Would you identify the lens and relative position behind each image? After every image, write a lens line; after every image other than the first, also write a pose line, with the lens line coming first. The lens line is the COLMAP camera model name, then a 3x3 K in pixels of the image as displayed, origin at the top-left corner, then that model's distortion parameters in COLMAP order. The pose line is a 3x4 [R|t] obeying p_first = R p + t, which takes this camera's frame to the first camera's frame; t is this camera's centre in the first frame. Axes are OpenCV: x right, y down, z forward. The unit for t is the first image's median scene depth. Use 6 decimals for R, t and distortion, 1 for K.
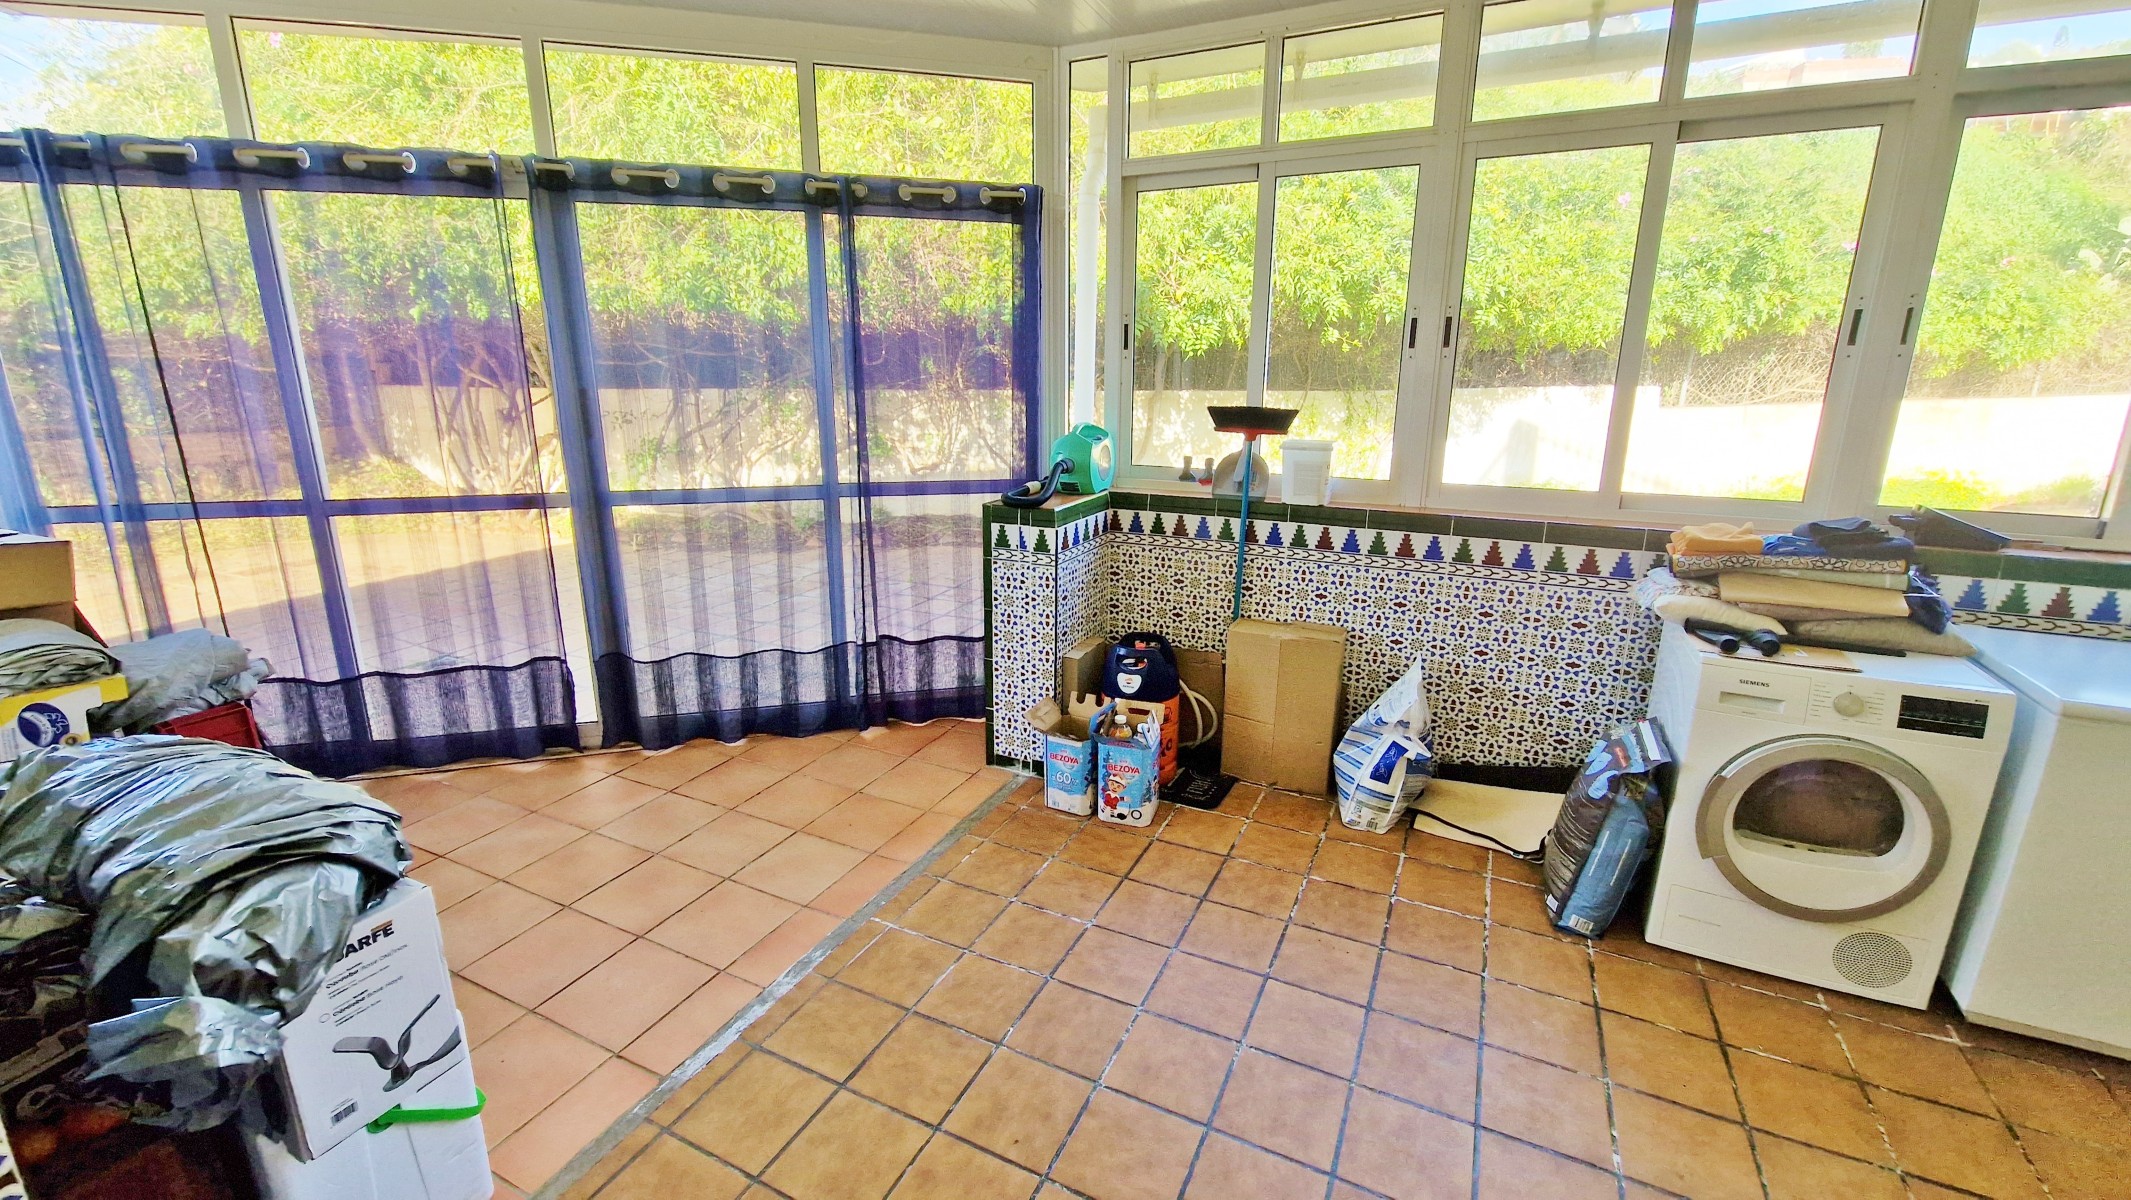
lens RADIAL K [[868.3, 0, 1061.8], [0, 868.3, 592.4], [0, 0, 1]] dist [0.000784, 0.000006]
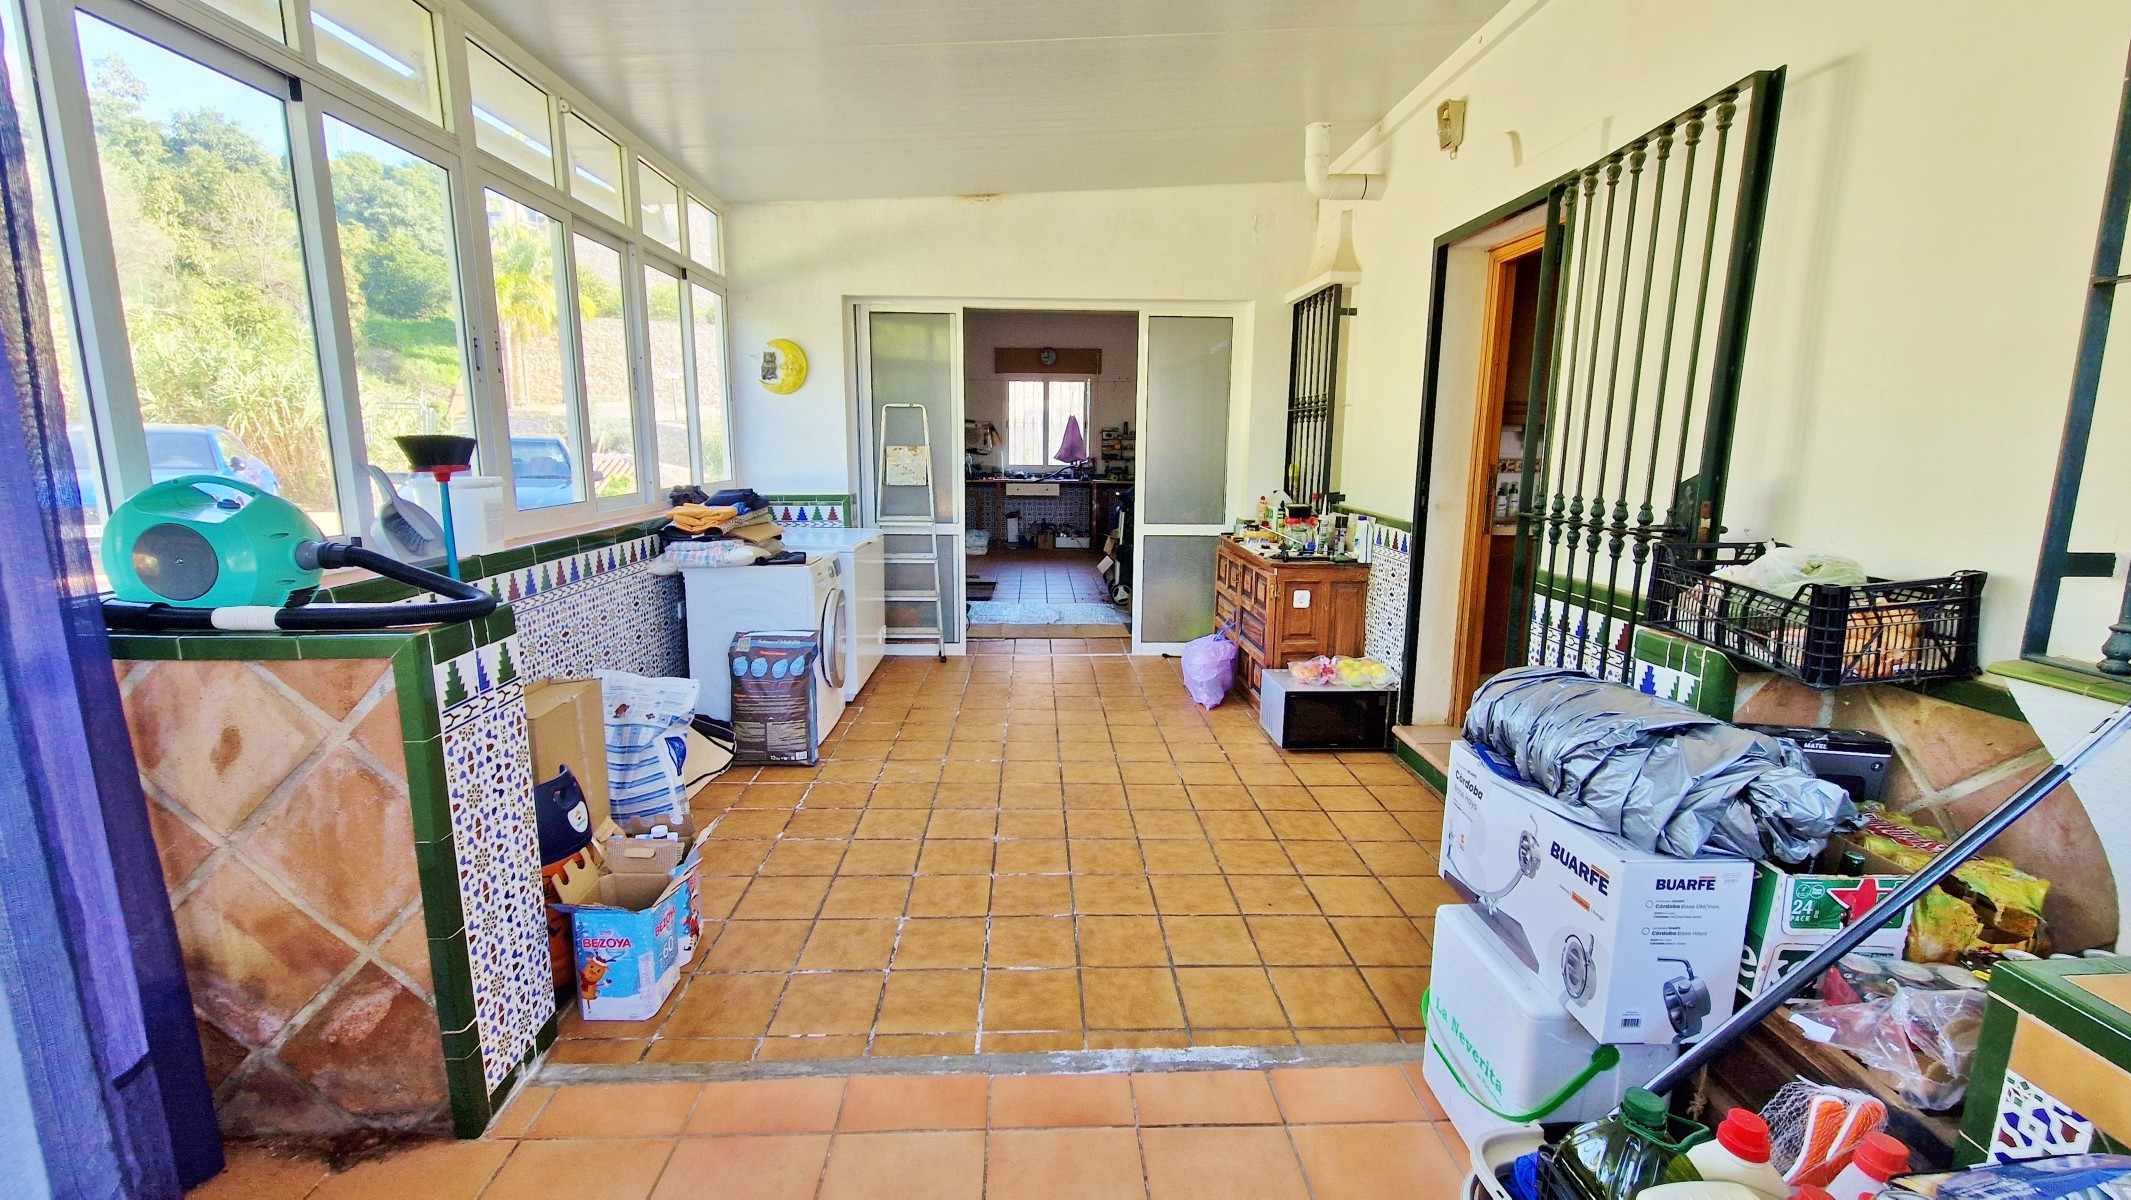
lens RADIAL K [[868.3, 0, 1061.8], [0, 868.3, 592.4], [0, 0, 1]] dist [0.000784, 0.000006]
pose [[-0.474752, -0.164315, 0.864645, -0.715247], [0.214759, 0.931094, 0.294861, -0.198360], [-0.853515, 0.325677, -0.406751, 0.905237]]
